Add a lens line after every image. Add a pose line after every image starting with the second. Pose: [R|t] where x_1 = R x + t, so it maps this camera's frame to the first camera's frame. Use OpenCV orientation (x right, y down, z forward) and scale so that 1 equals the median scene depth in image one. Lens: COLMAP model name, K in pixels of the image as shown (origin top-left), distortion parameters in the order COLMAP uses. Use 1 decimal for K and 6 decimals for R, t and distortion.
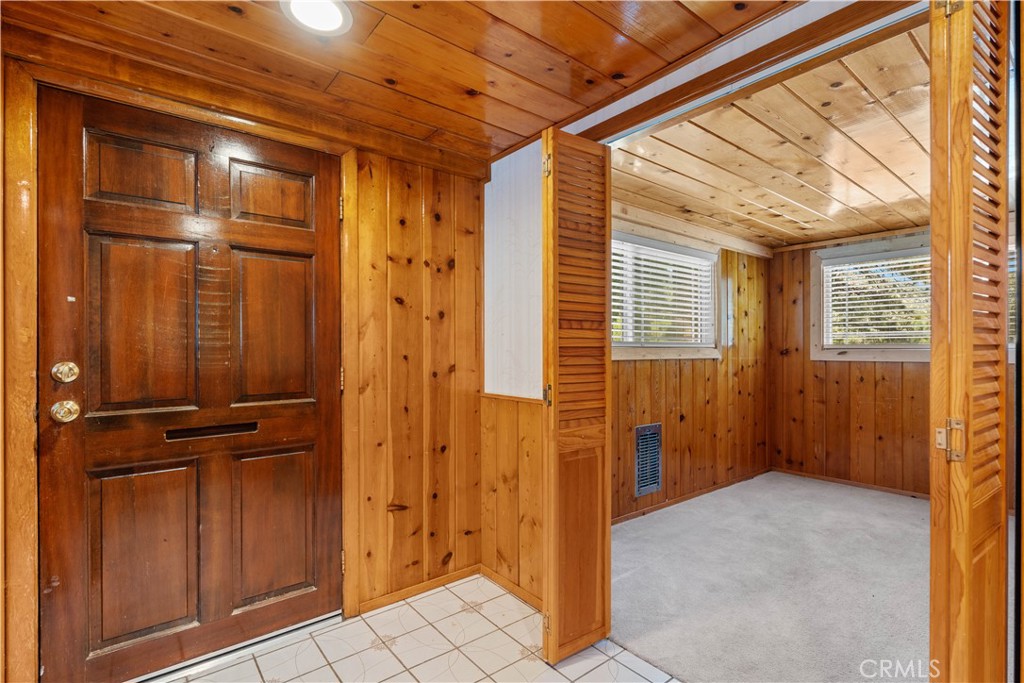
lens RADIAL K [[479.1, 0, 510.6], [0, 479.1, 346.8], [0, 0, 1]] dist [-0.003463, 0.000004]
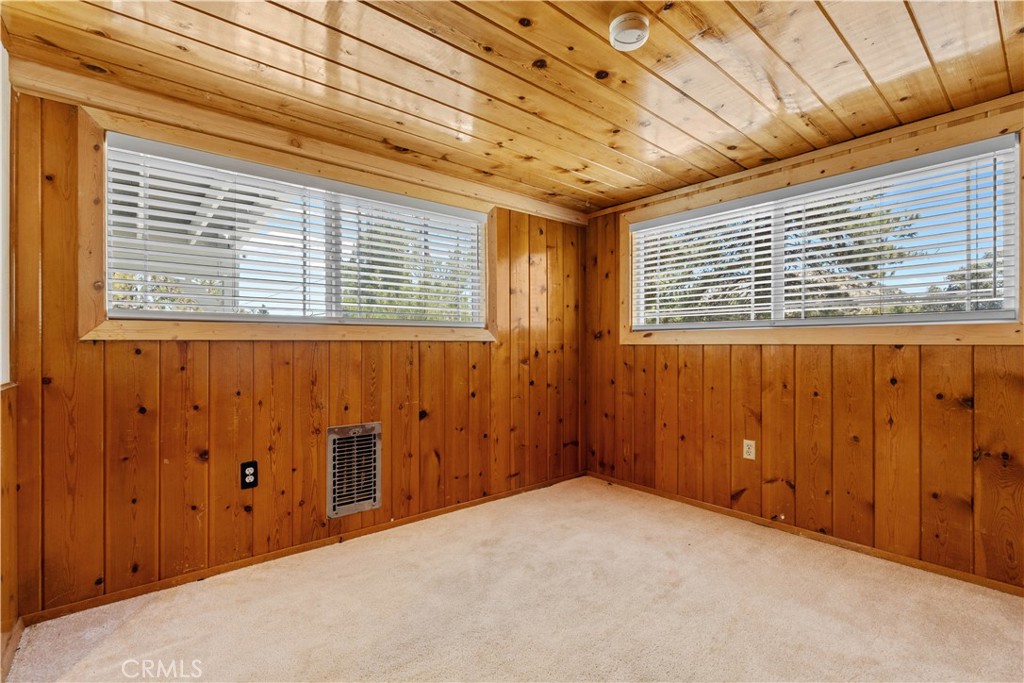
lens RADIAL K [[463.4, 0, 512.8], [0, 463.4, 341.7], [0, 0, 1]] dist [0.006657, -0.000034]
pose [[0.999739, -0.002463, 0.022697, 0.452273], [0.002462, 0.999997, 0.000104, 0.024762], [-0.022697, -0.000048, 0.999742, 0.205870]]
